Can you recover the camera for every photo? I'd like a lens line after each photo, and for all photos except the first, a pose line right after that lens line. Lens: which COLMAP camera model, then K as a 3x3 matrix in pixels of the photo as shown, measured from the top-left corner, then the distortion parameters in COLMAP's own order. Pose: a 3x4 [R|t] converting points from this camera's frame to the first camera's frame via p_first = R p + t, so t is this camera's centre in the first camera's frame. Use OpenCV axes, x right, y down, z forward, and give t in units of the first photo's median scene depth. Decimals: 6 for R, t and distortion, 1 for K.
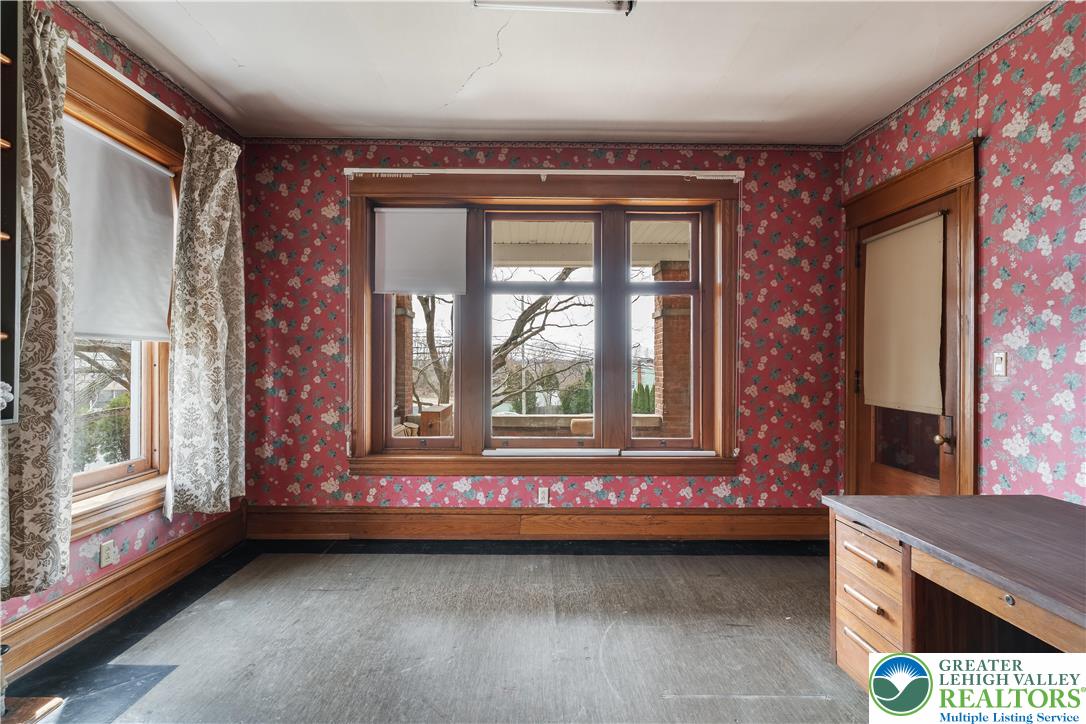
lens RADIAL K [[524.3, 0, 540.5], [0, 524.3, 360.0], [0, 0, 1]] dist [0.001014, 0.001288]
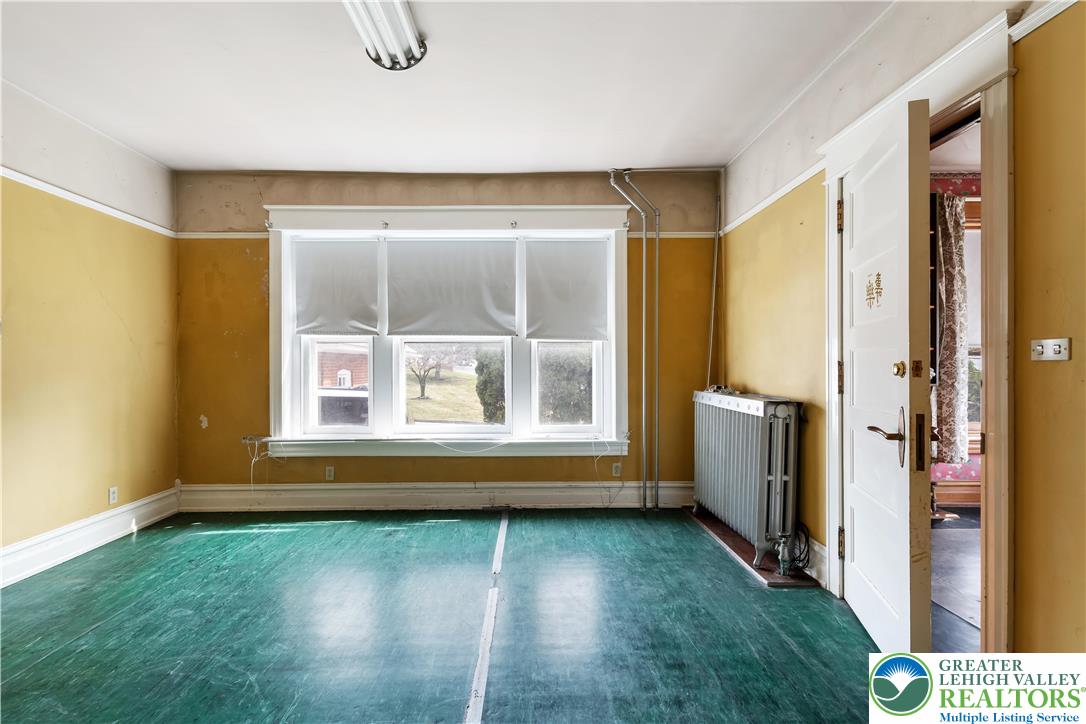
lens RADIAL K [[524.3, 0, 541.3], [0, 524.3, 362.4], [0, 0, 1]] dist [0.001014, 0.001288]
pose [[0.029488, -0.002555, -0.999562, 1.187907], [0.006654, 0.999975, -0.002360, 0.009239], [0.999543, -0.006582, 0.029504, -0.766984]]
